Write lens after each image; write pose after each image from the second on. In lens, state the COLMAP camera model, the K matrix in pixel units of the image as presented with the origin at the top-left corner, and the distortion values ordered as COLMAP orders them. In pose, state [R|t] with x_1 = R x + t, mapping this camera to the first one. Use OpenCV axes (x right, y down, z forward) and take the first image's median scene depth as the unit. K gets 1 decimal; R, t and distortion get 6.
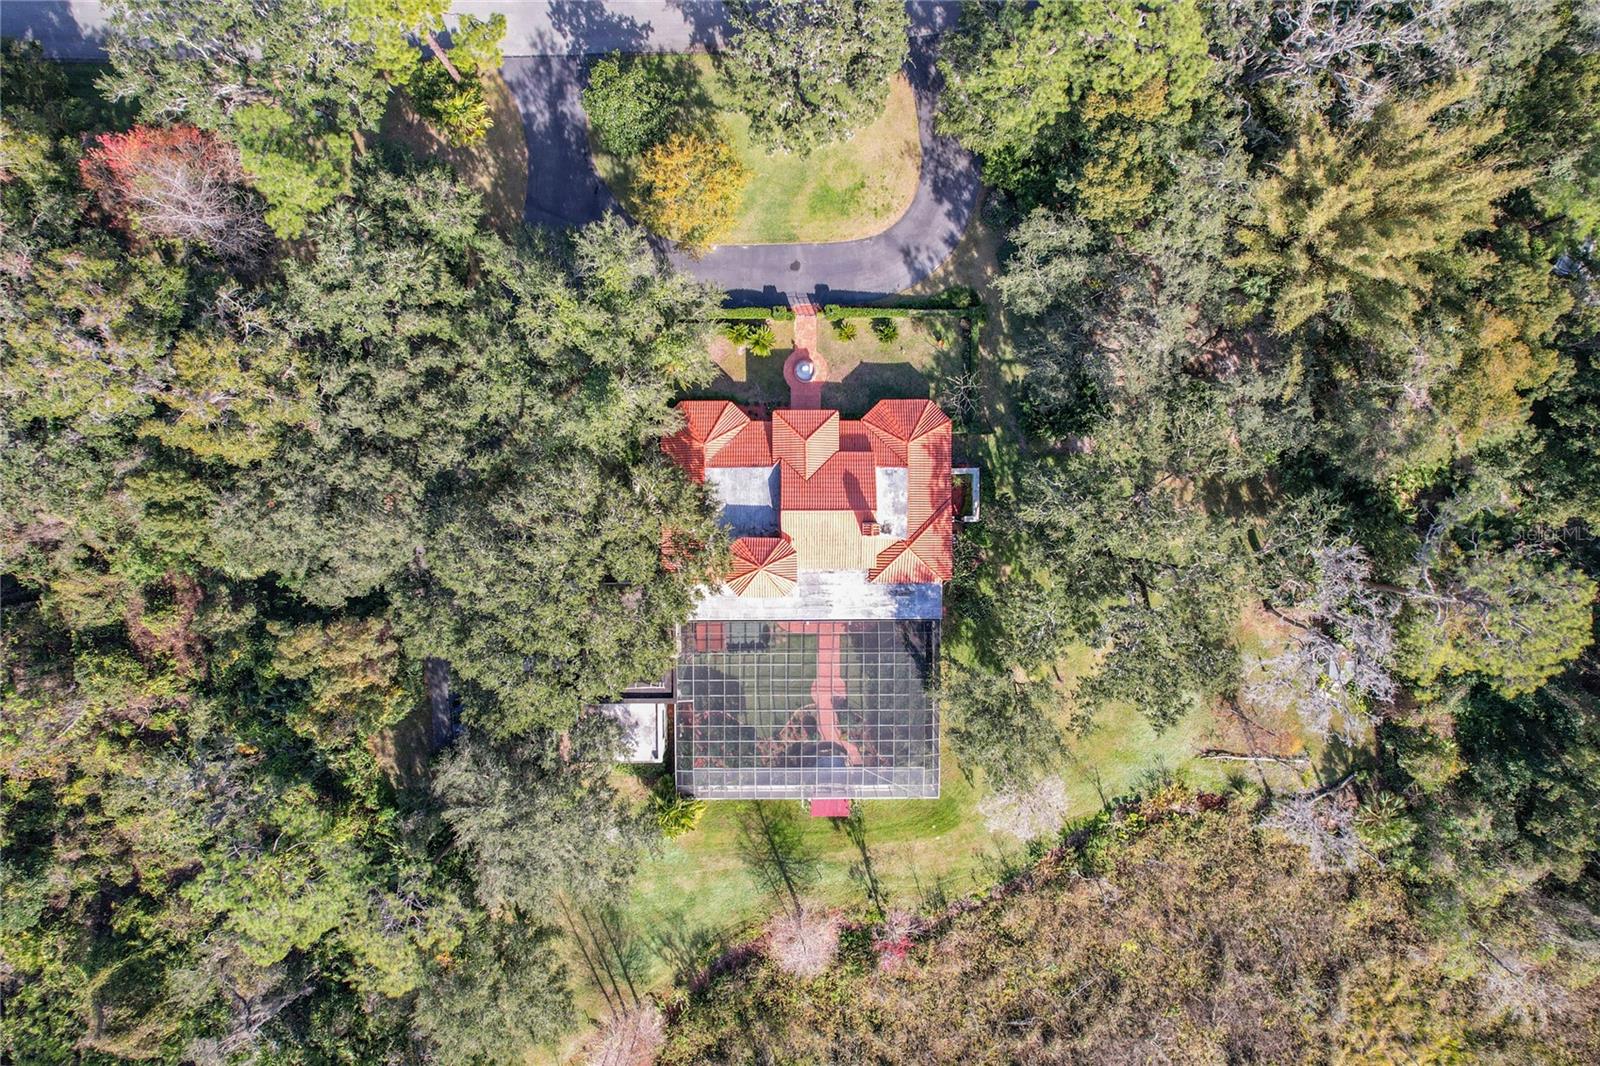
lens RADIAL K [[1026.8, 0, 804.7], [0, 1026.8, 531.2], [0, 0, 1]] dist [-0.082090, 0.074581]
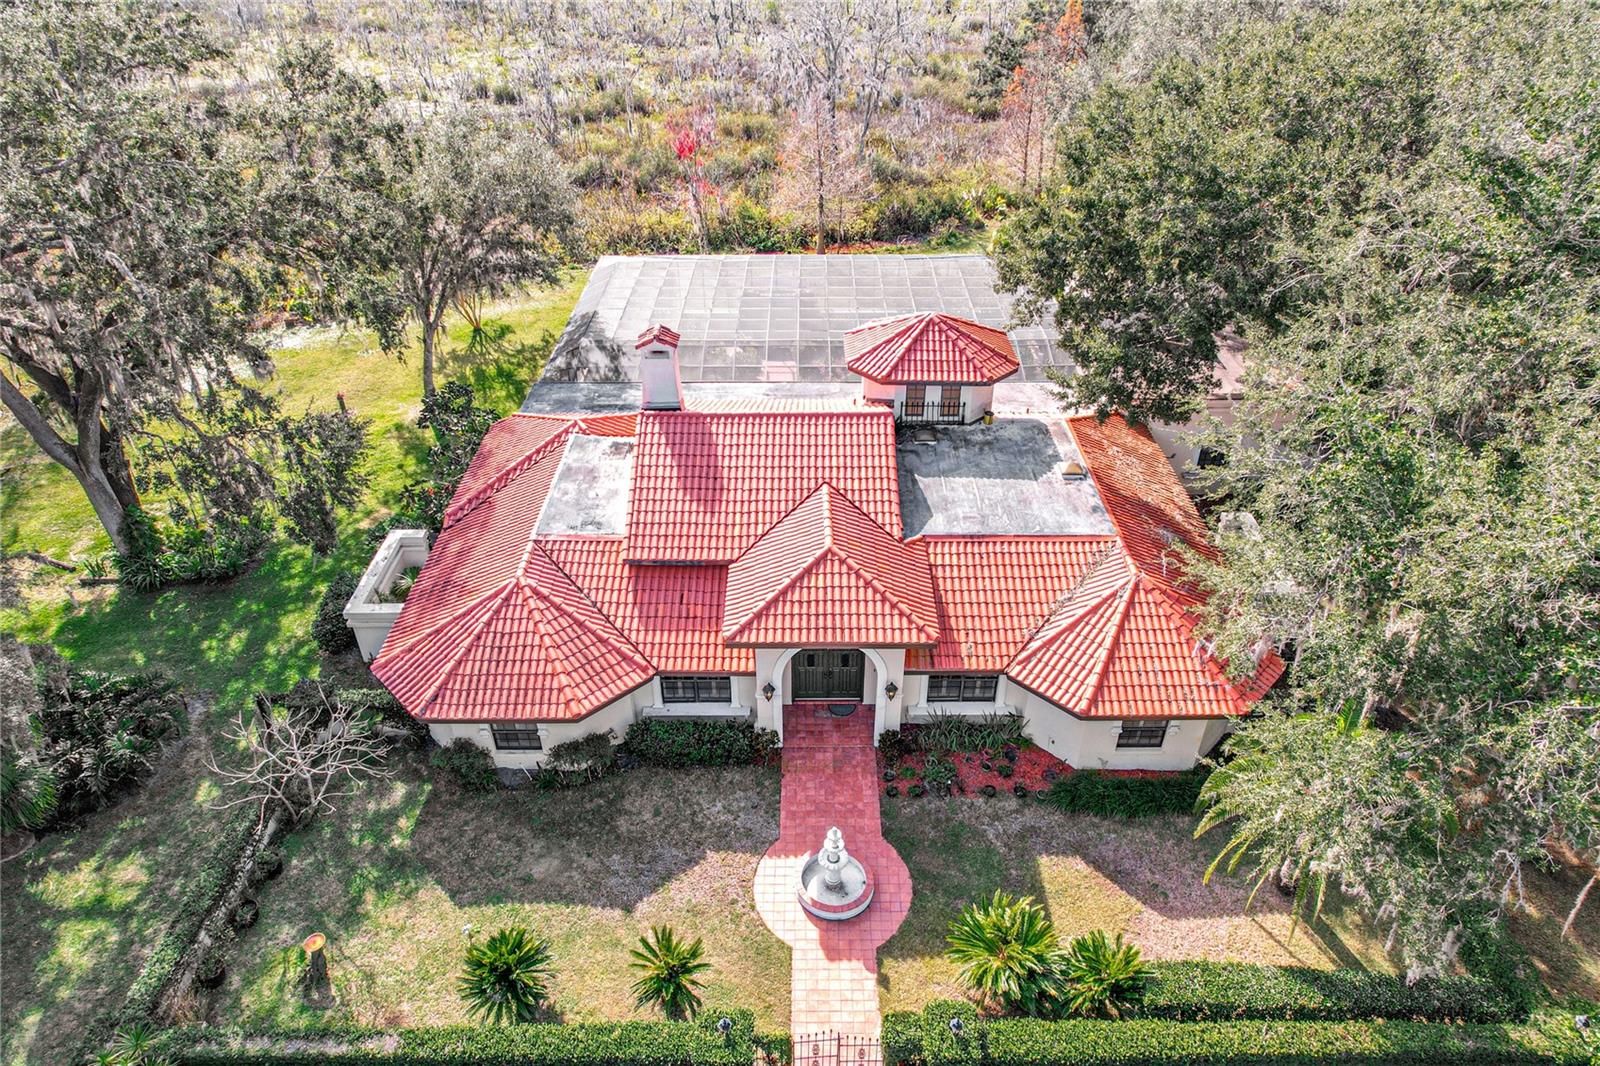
lens RADIAL K [[1026.8, 0, 804.7], [0, 1026.8, 531.2], [0, 0, 1]] dist [-0.082090, 0.074581]
pose [[-0.999998, 0.001725, -0.001178, 0.008842], [-0.001949, -0.568218, 0.822876, -0.332335], [0.000750, 0.822876, 0.568220, 0.765872]]
